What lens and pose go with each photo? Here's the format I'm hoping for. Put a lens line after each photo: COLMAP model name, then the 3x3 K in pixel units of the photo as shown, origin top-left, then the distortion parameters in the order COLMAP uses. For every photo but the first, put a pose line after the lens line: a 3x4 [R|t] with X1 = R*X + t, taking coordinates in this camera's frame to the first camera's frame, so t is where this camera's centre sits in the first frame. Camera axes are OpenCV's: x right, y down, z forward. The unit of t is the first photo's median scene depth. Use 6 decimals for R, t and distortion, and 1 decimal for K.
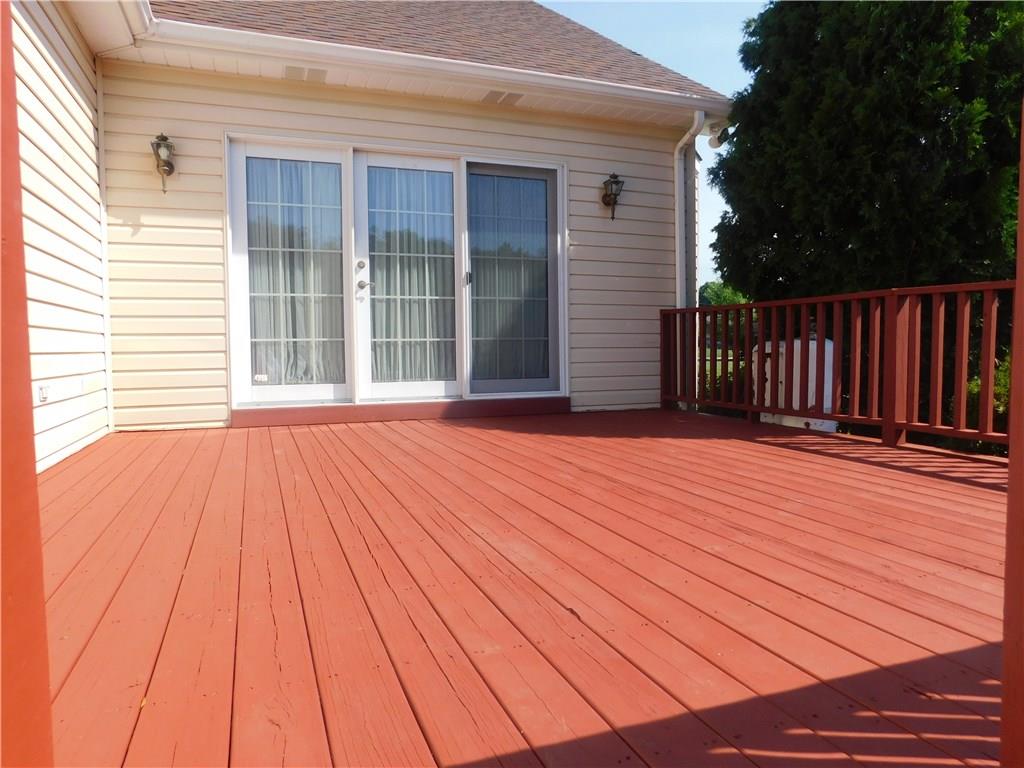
lens RADIAL K [[678.5, 0, 515.7], [0, 678.5, 386.9], [0, 0, 1]] dist [-0.064417, 0.051643]
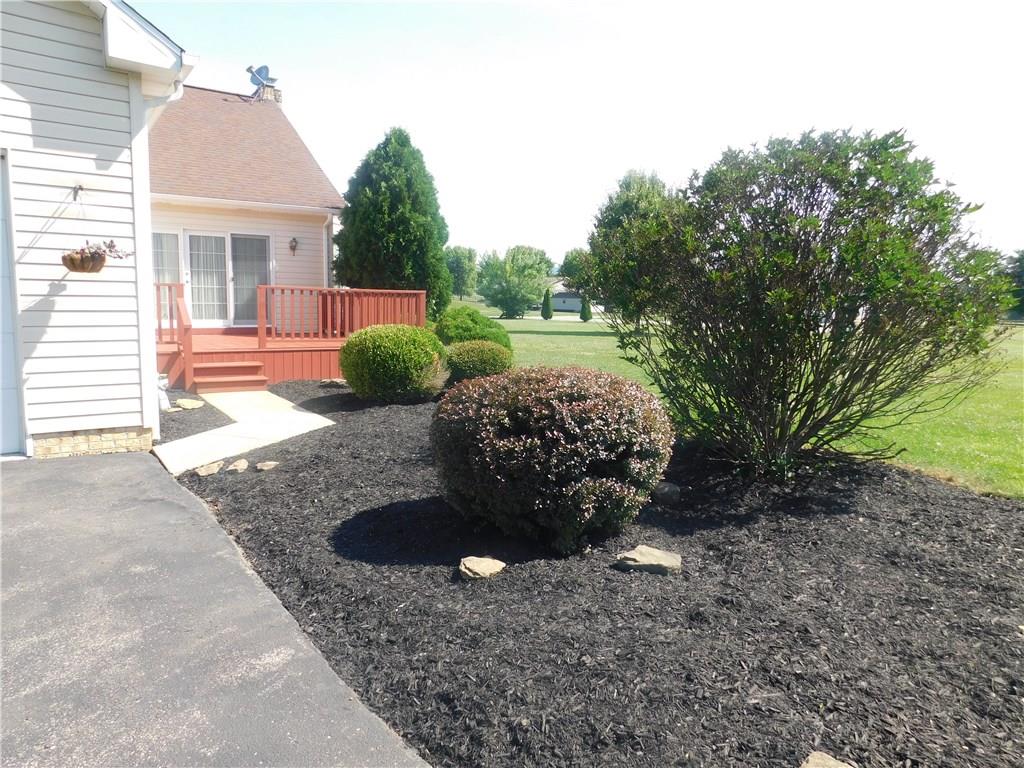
lens RADIAL K [[678.5, 0, 511.7], [0, 678.5, 383.3], [0, 0, 1]] dist [-0.064417, 0.051643]
pose [[0.966824, -0.007711, 0.255327, 0.312136], [-0.005693, 0.998645, 0.051719, 0.097272], [-0.255380, -0.051456, 0.965470, -1.799570]]
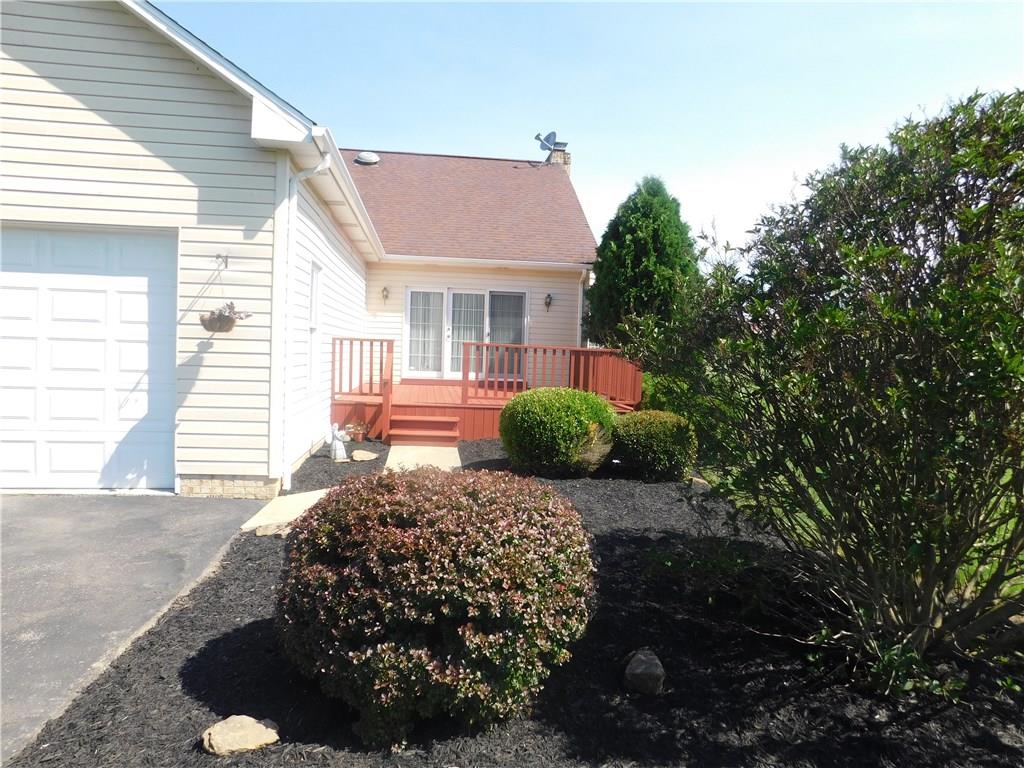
lens RADIAL K [[678.5, 0, 515.5], [0, 678.5, 382.8], [0, 0, 1]] dist [-0.064417, 0.051643]
pose [[0.971103, 0.052000, -0.232927, 0.690554], [-0.056218, 0.998352, -0.011501, 0.054906], [0.231945, 0.024263, 0.972426, -1.621326]]
